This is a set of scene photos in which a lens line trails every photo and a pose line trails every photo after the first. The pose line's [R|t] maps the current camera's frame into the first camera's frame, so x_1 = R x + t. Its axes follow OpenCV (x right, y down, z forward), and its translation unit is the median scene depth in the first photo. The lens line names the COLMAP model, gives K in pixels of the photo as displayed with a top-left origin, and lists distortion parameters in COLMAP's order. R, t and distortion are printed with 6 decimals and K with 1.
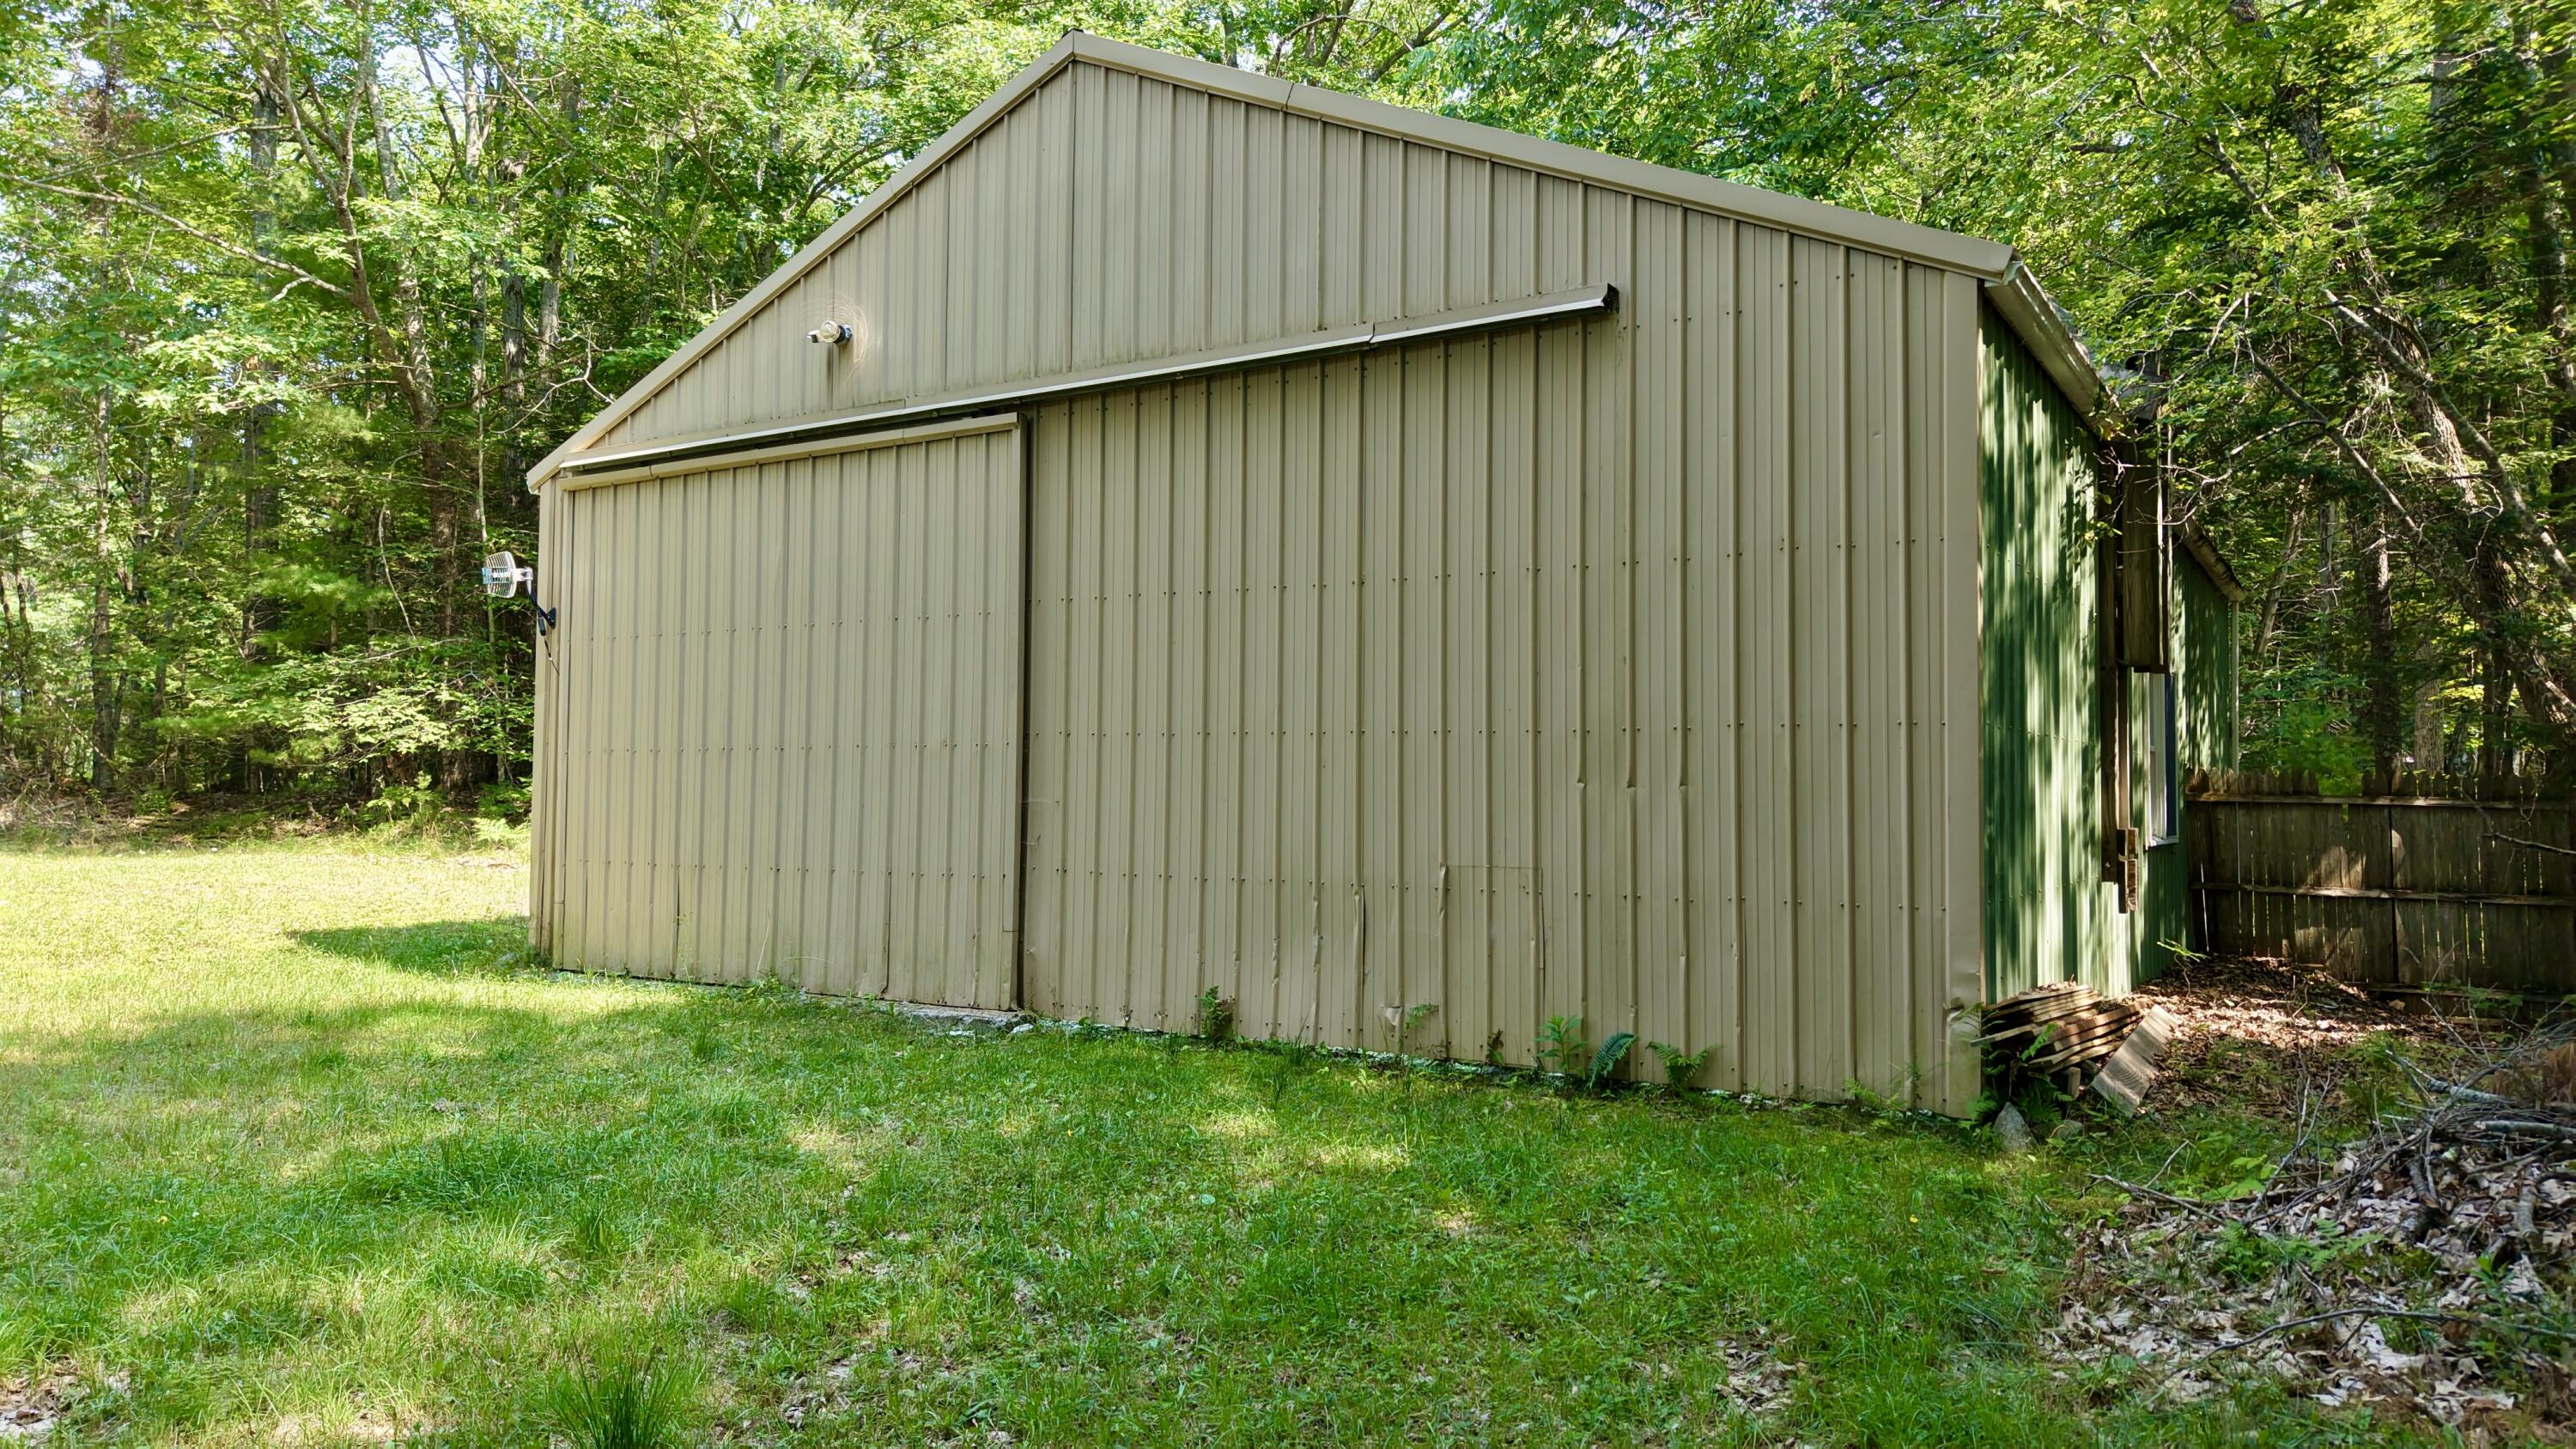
lens RADIAL K [[1644.9, 0, 1238.2], [0, 1644.9, 720.5], [0, 0, 1]] dist [0.077846, -0.080810]
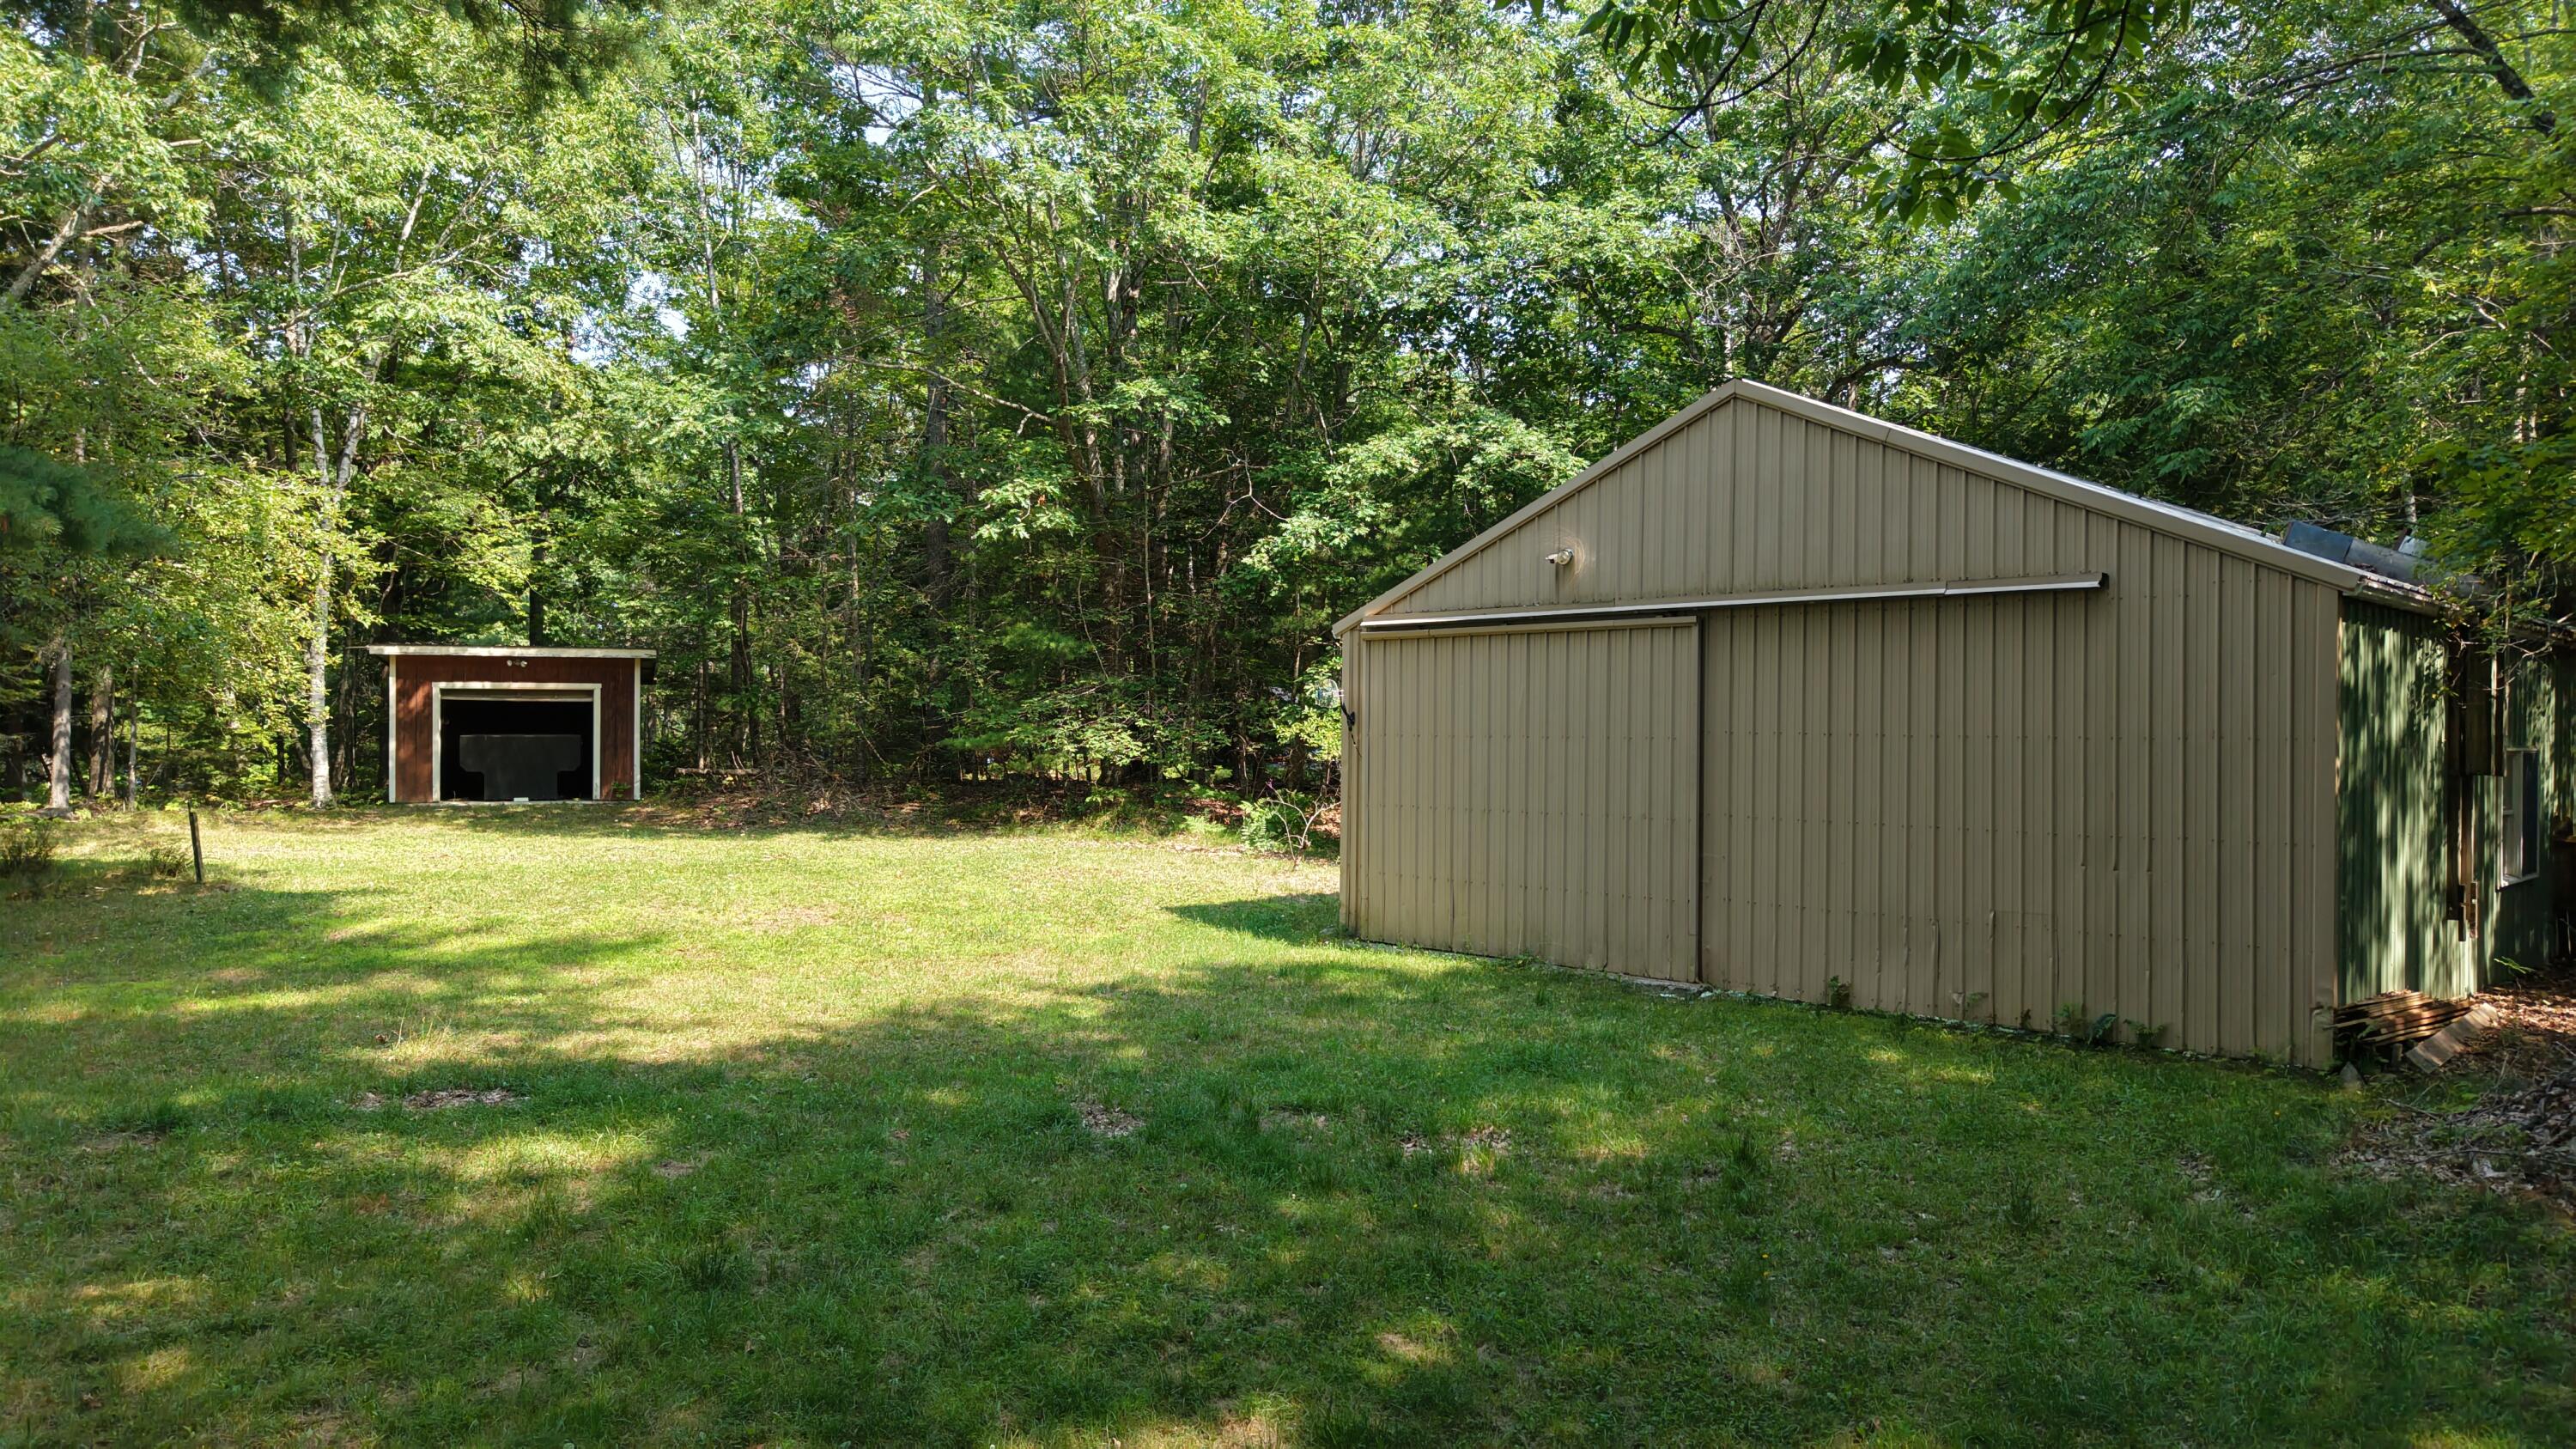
lens RADIAL K [[1578.9, 0, 1288.0], [0, 1578.9, 724.5], [0, 0, 1]] dist [0.004992, -0.001098]
pose [[0.977203, -0.000245, -0.212308, -0.223839], [0.007336, 0.999441, 0.032615, -0.152152], [0.212181, -0.033429, 0.976658, -0.688022]]
